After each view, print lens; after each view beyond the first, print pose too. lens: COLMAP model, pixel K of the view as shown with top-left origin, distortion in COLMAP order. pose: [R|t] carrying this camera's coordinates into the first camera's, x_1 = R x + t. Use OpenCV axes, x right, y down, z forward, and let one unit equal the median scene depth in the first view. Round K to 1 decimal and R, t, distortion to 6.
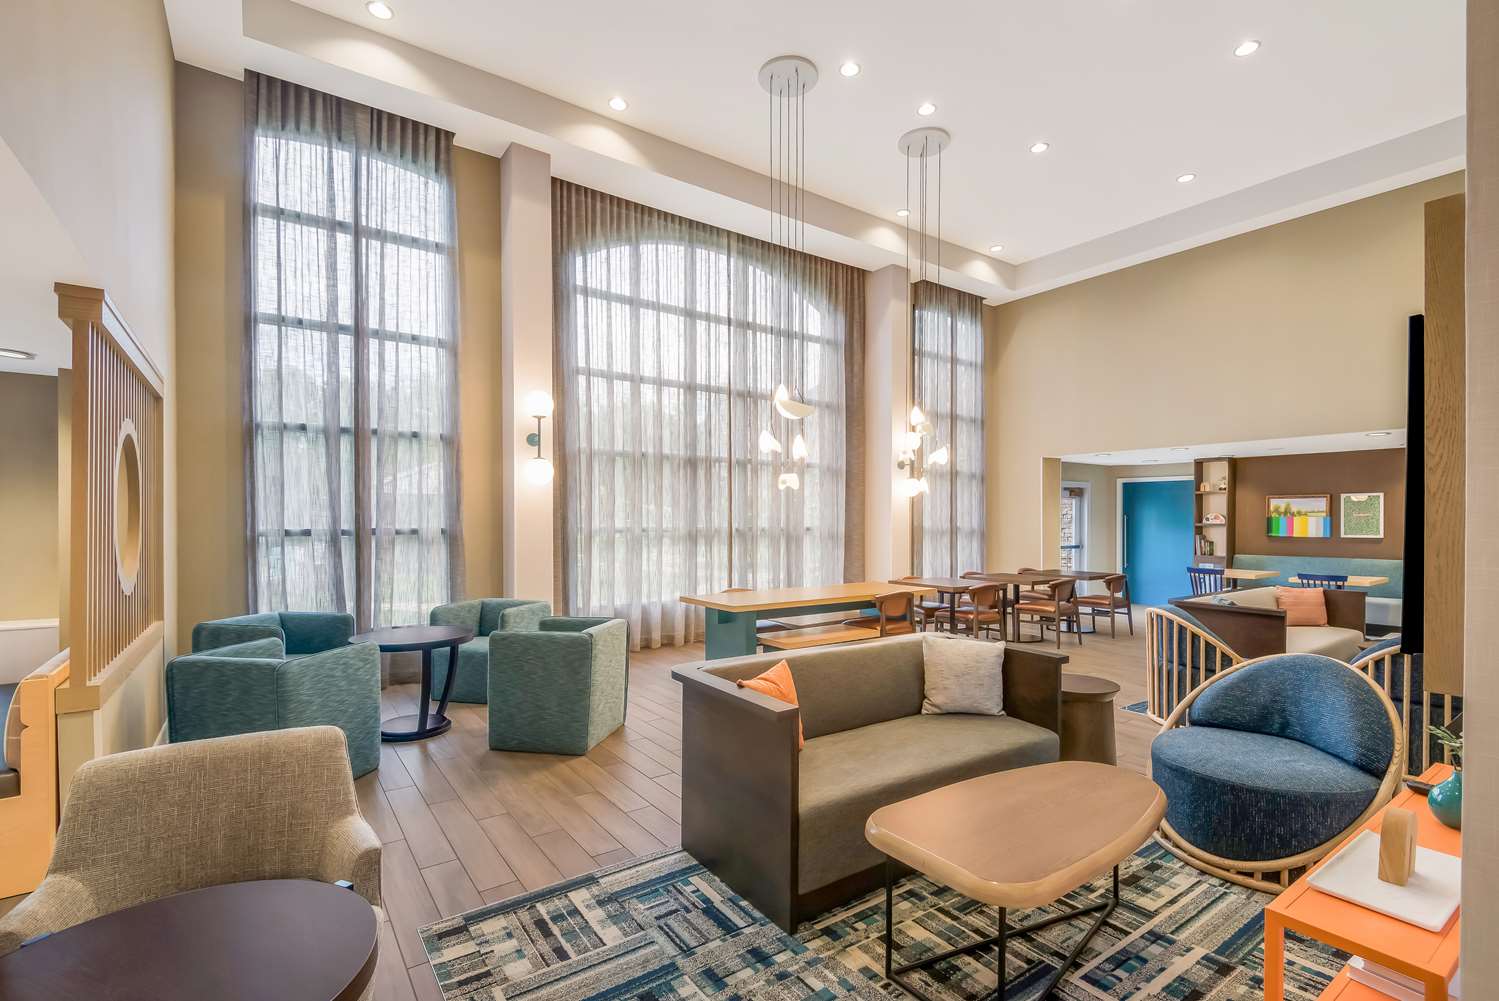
lens RADIAL K [[681.9, 0, 741.8], [0, 681.9, 509.6], [0, 0, 1]] dist [0.019262, -0.000010]
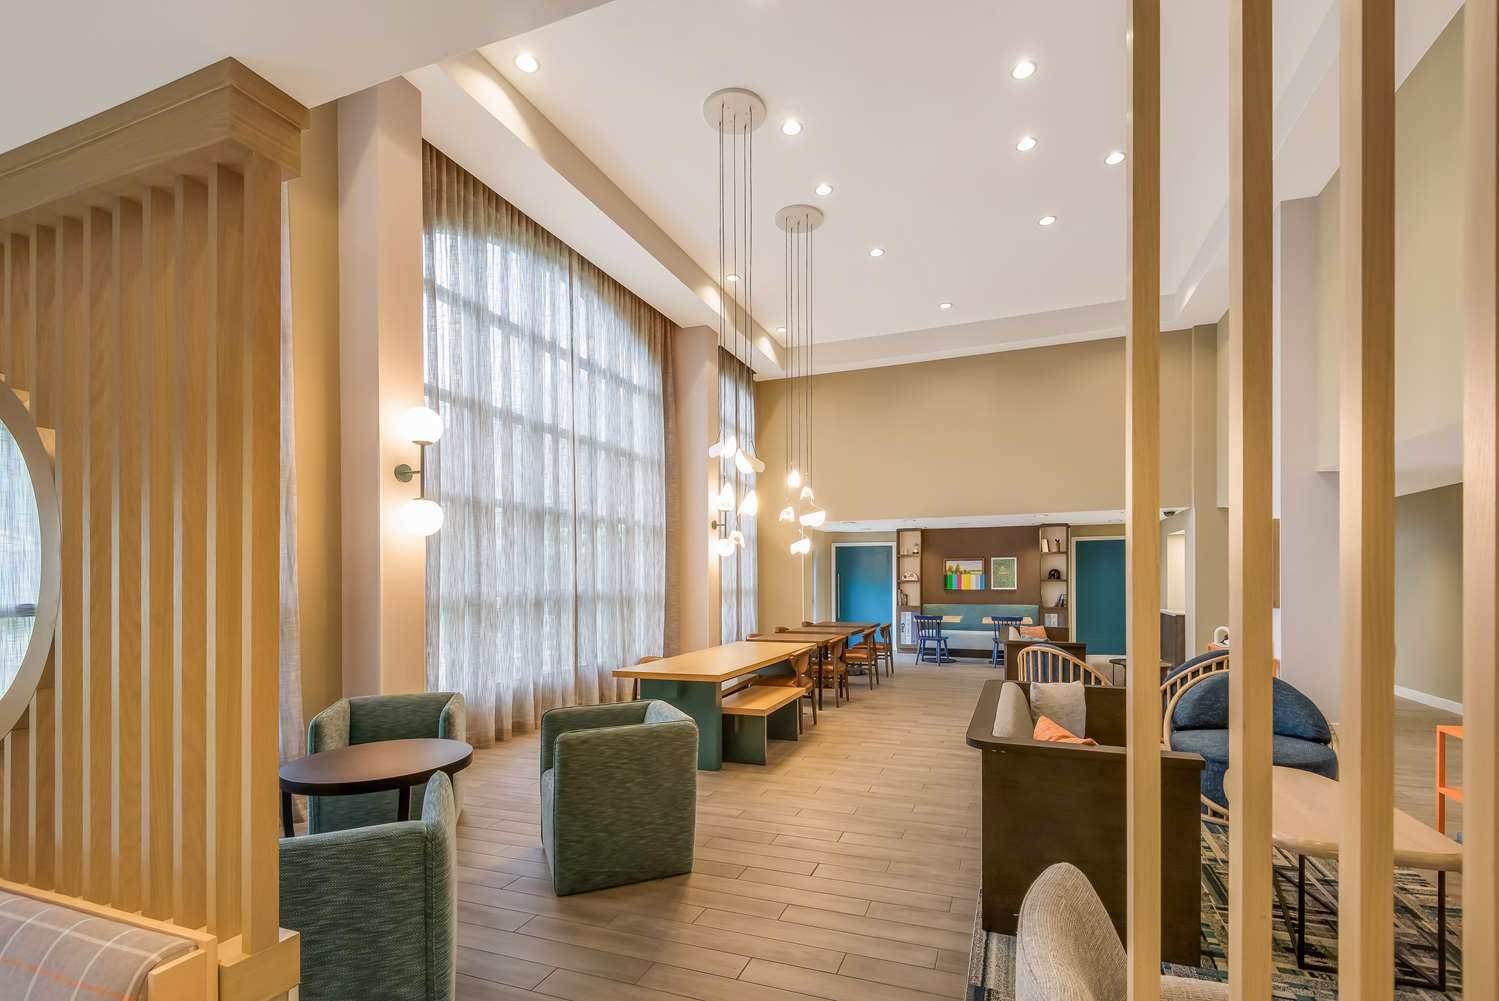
lens RADIAL K [[680.5, 0, 754.5], [0, 680.5, 571.0], [0, 0, 1]] dist [0.020574, 0.000092]
pose [[0.832437, -0.002155, 0.554115, -0.279018], [0.000989, 0.999997, 0.002403, 0.000138], [-0.554118, -0.001452, 0.832437, 0.127425]]
